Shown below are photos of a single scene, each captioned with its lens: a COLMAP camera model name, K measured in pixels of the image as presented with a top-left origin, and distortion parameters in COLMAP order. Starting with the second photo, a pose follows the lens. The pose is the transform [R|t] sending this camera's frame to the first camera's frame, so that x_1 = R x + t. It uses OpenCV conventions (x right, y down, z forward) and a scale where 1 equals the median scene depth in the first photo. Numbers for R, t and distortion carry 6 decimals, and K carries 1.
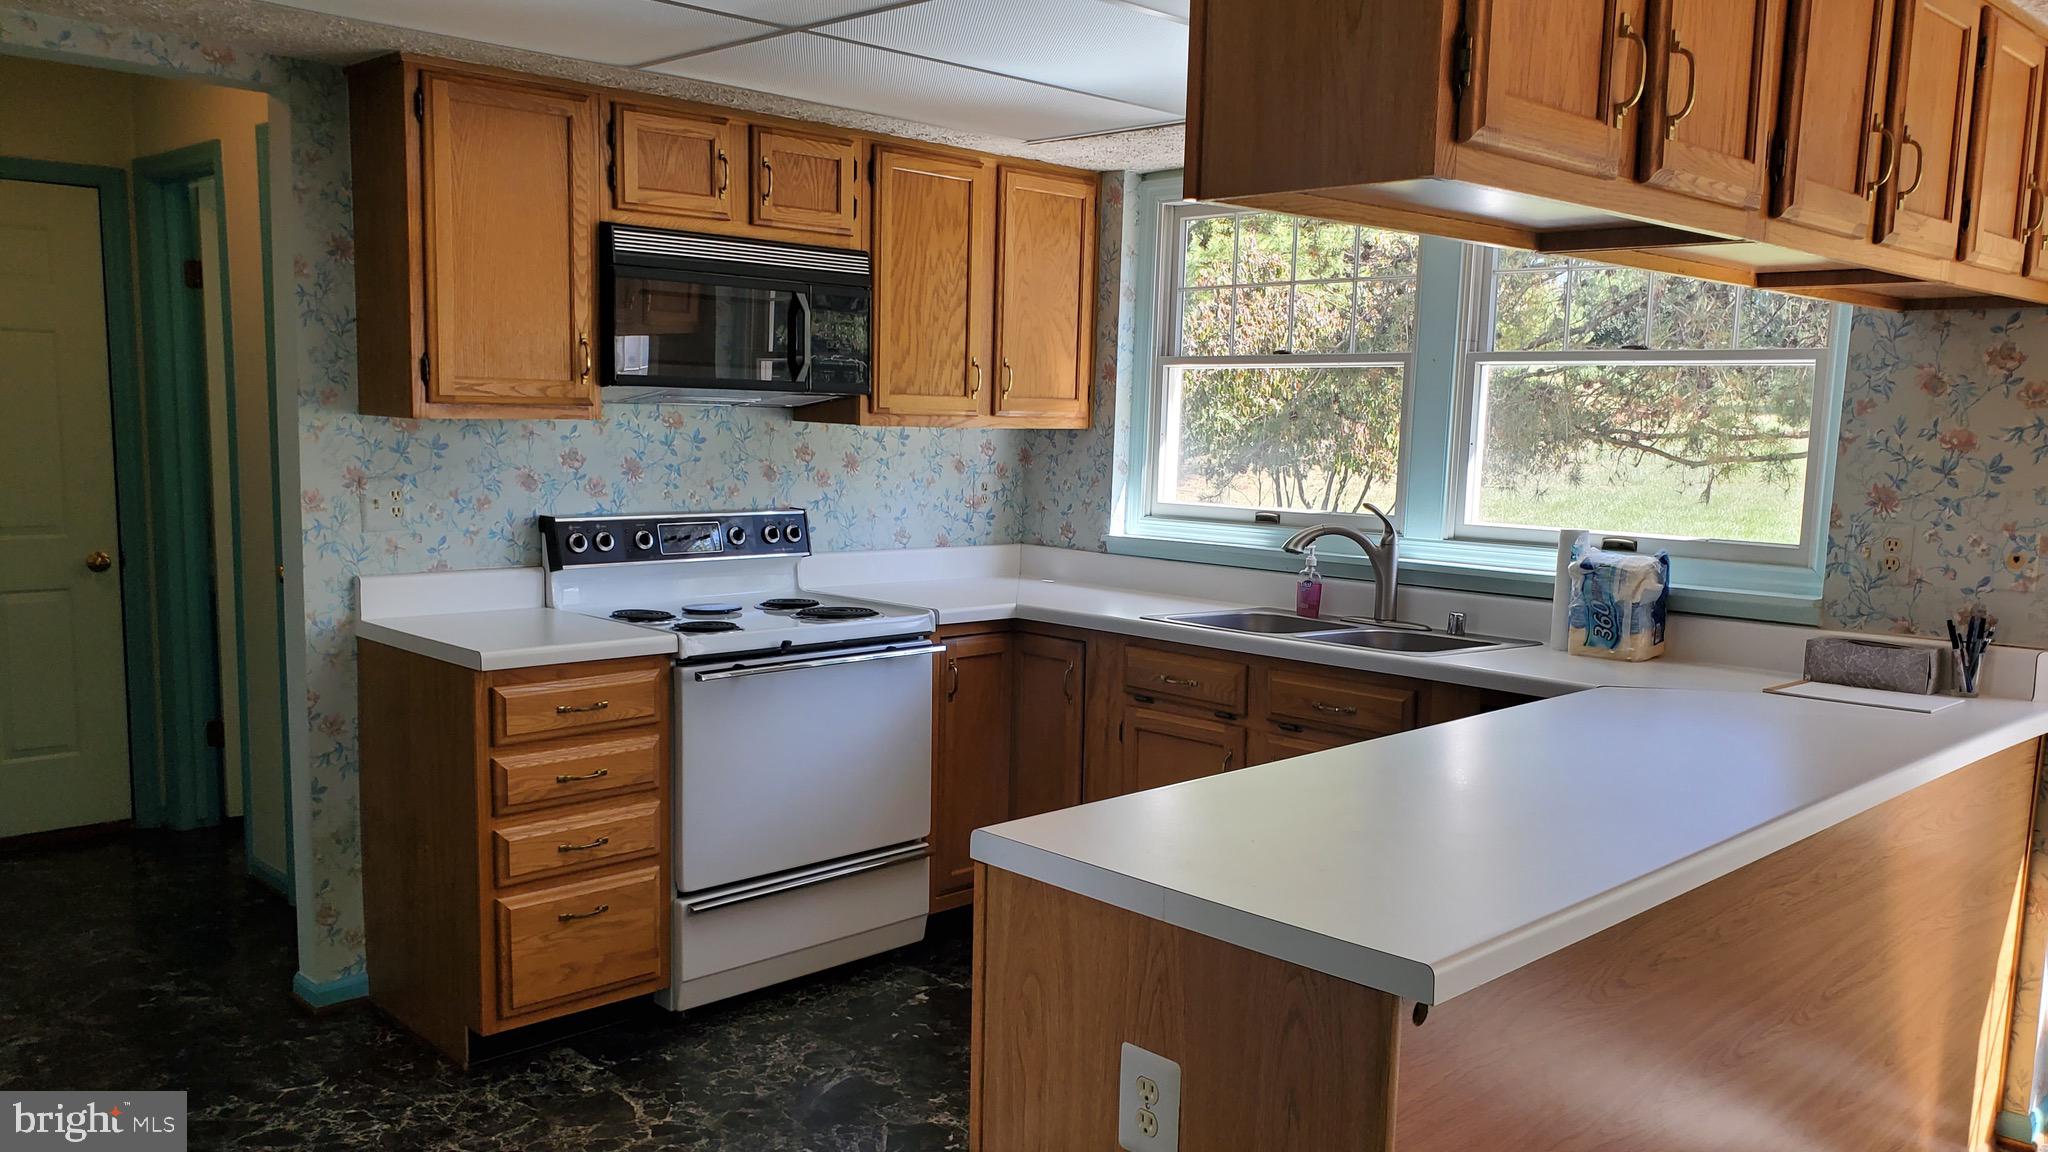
lens RADIAL K [[1593.1, 0, 1019.2], [0, 1593.1, 594.8], [0, 0, 1]] dist [0.015190, 0.000883]
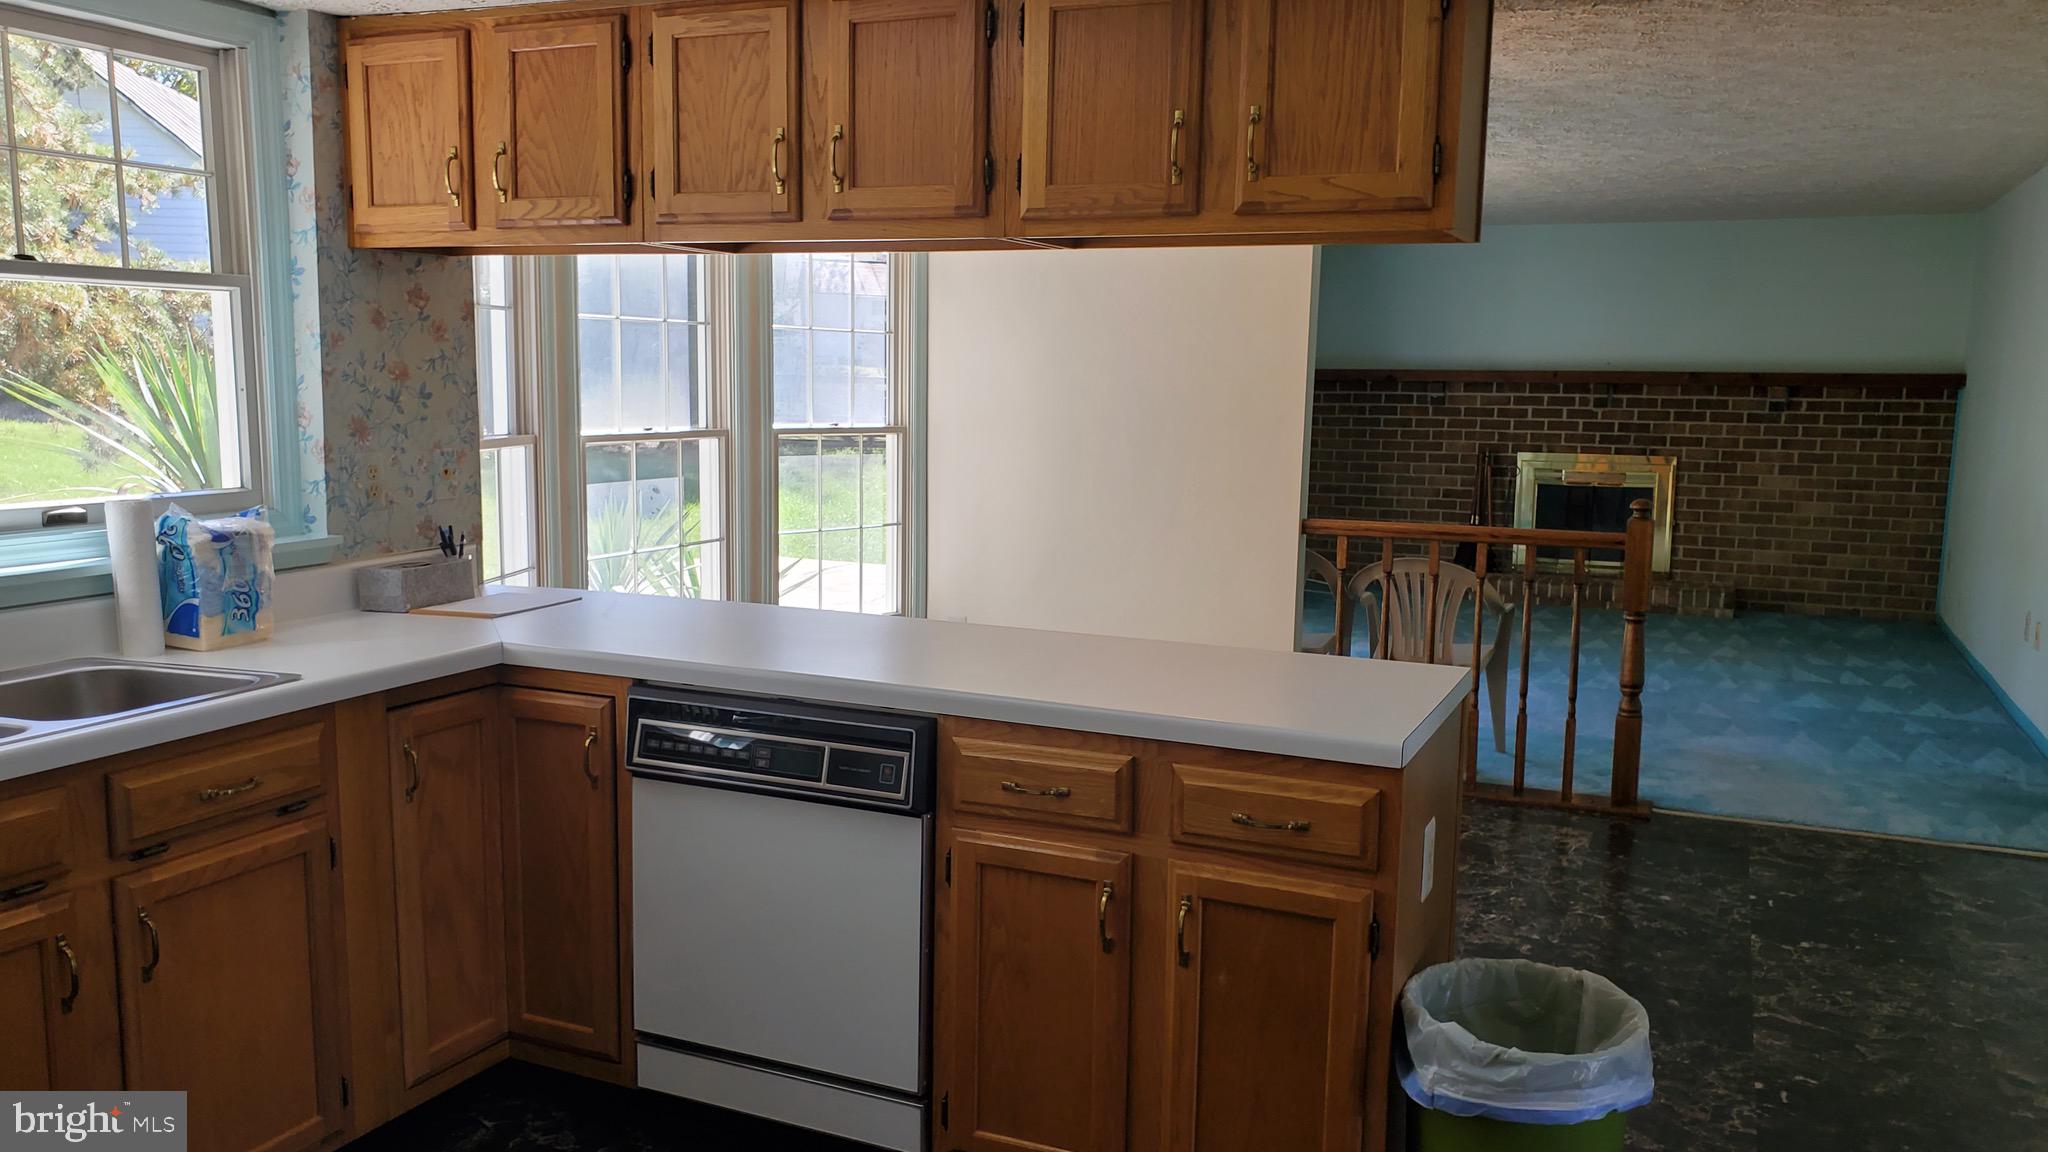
lens RADIAL K [[1593.1, 0, 1019.2], [0, 1593.1, 594.8], [0, 0, 1]] dist [0.015190, 0.000883]
pose [[-0.358778, -0.157180, 0.920094, -0.586870], [0.090099, 0.975286, 0.201741, -0.126459], [-0.929064, 0.155280, -0.335749, 0.973659]]
